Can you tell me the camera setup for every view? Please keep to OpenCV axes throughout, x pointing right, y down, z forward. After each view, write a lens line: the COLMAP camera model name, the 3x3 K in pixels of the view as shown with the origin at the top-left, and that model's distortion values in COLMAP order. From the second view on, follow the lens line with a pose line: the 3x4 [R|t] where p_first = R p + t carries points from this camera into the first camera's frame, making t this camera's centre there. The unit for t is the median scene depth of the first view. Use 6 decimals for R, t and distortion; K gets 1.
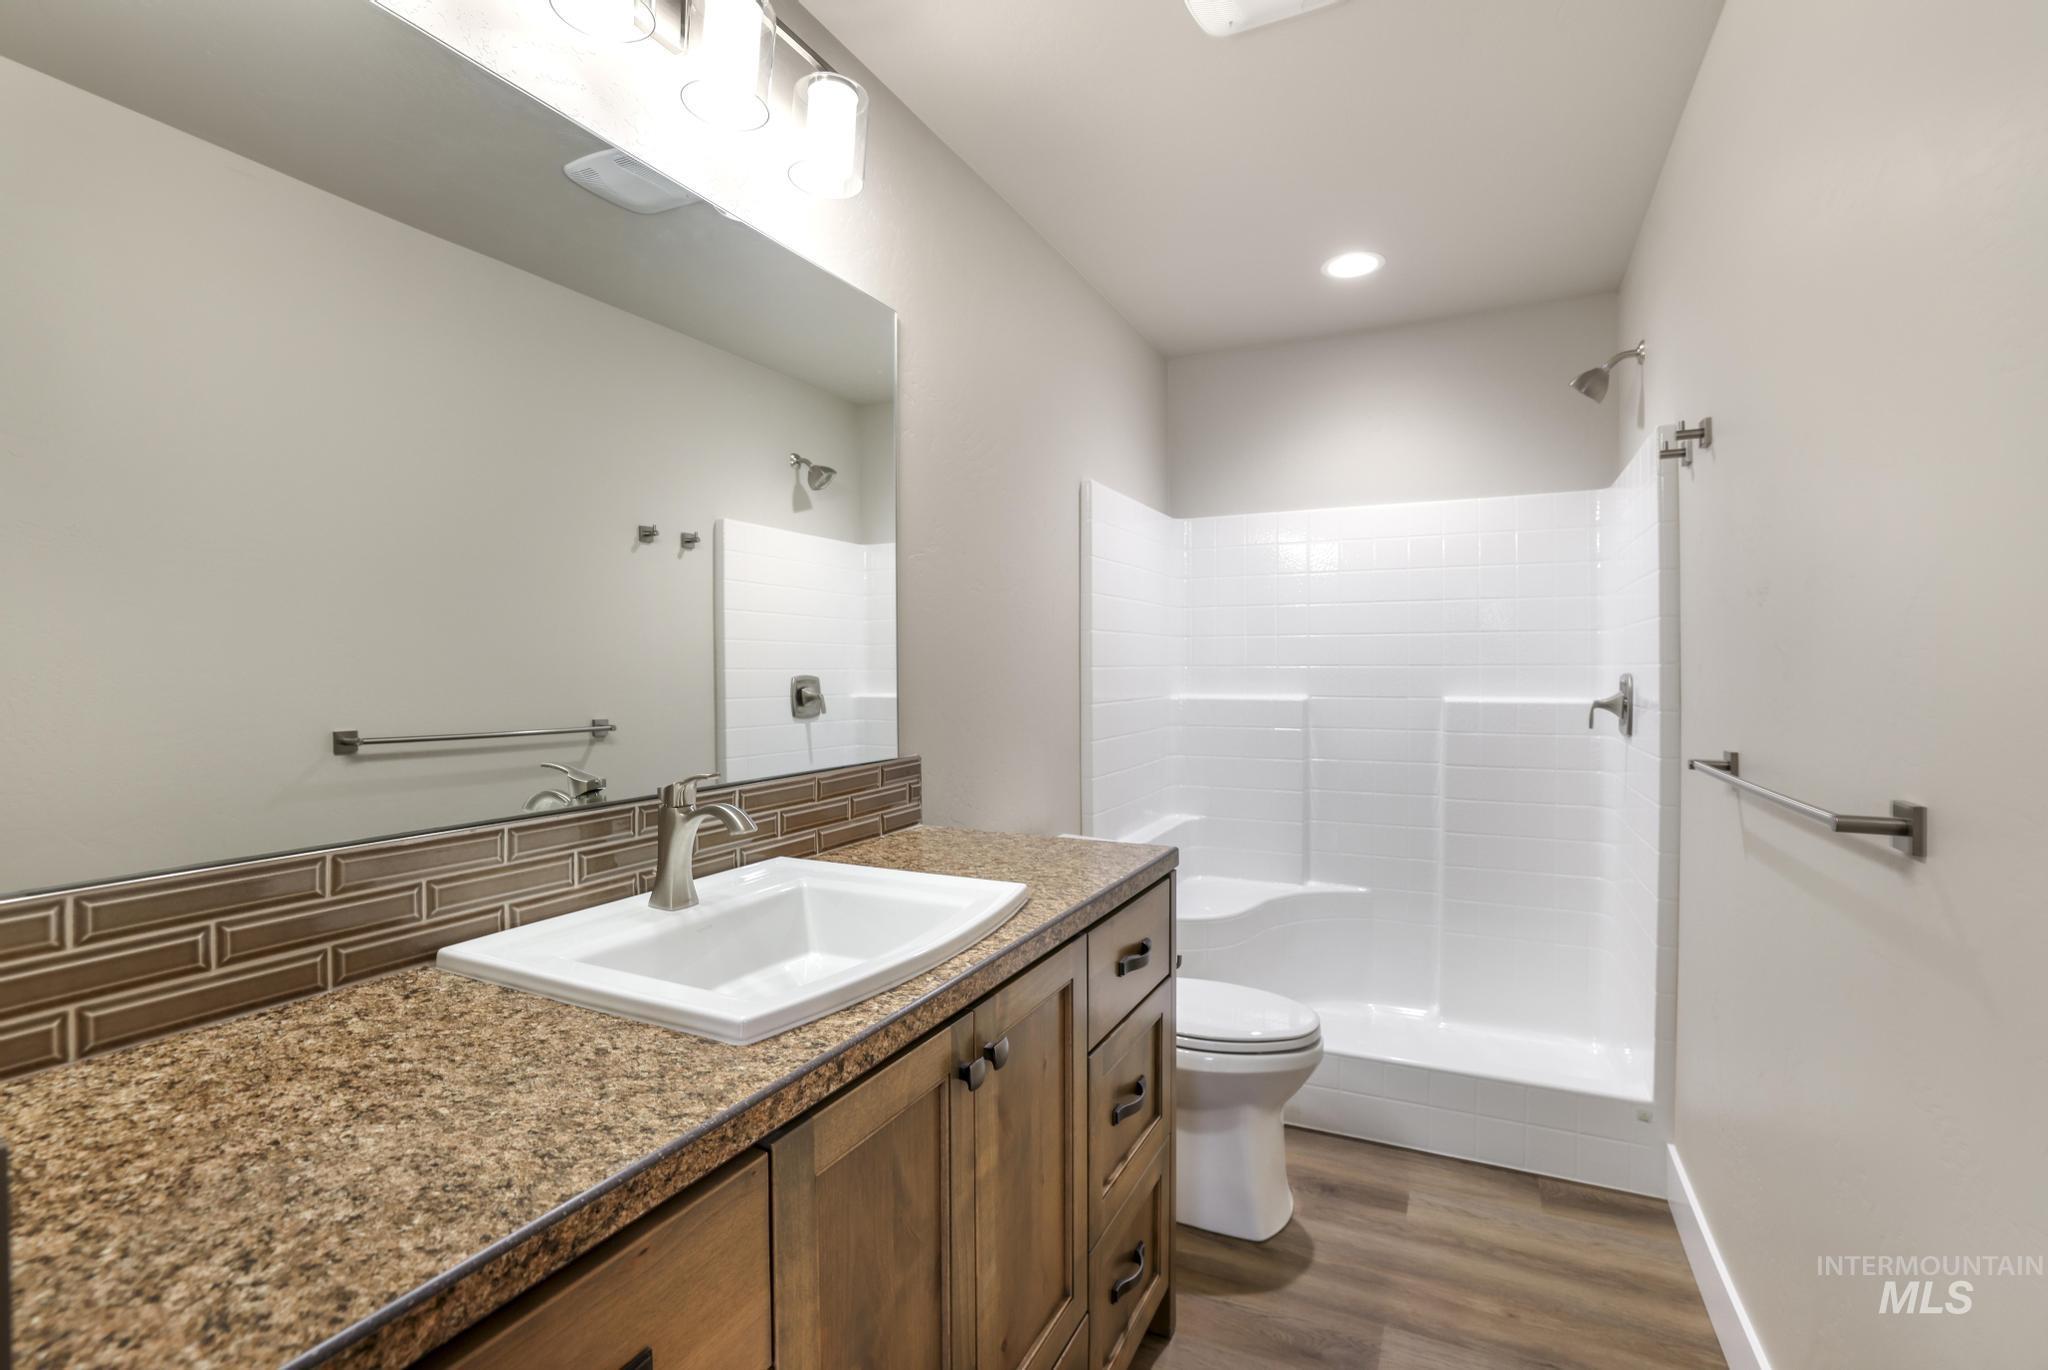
lens RADIAL K [[884.5, 0, 1031.3], [0, 884.5, 670.3], [0, 0, 1]] dist [-0.025776, 0.006962]
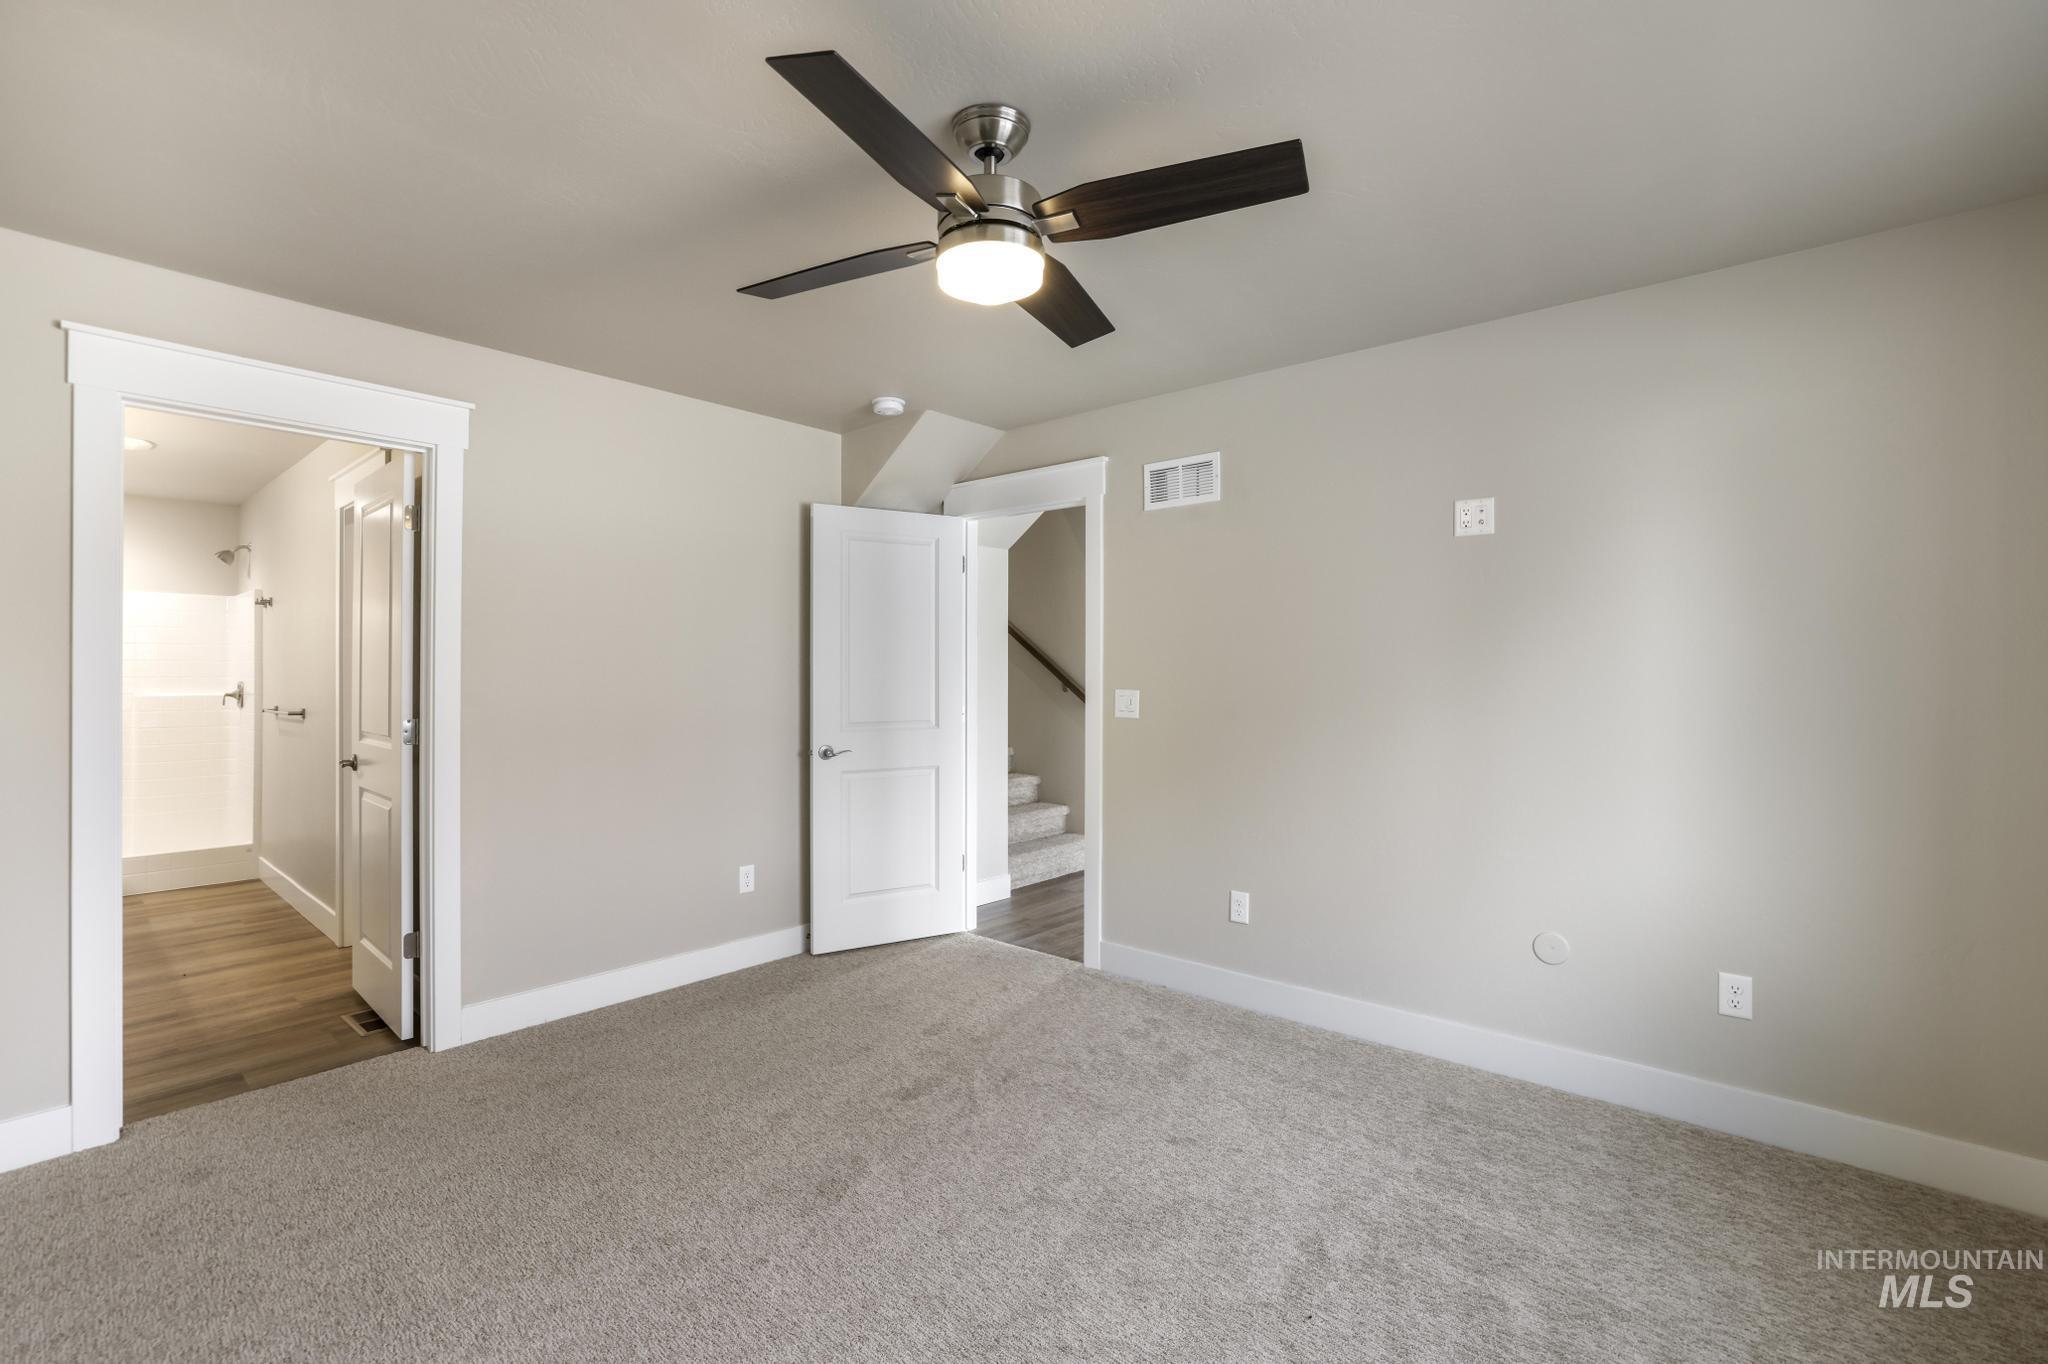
lens RADIAL K [[884.5, 0, 1021.0], [0, 884.5, 678.2], [0, 0, 1]] dist [-0.025776, 0.006962]
pose [[0.242209, 0.004292, 0.970215, -0.515040], [-0.005005, 0.999982, -0.003174, -0.003996], [-0.970211, -0.004087, 0.242226, -0.762783]]
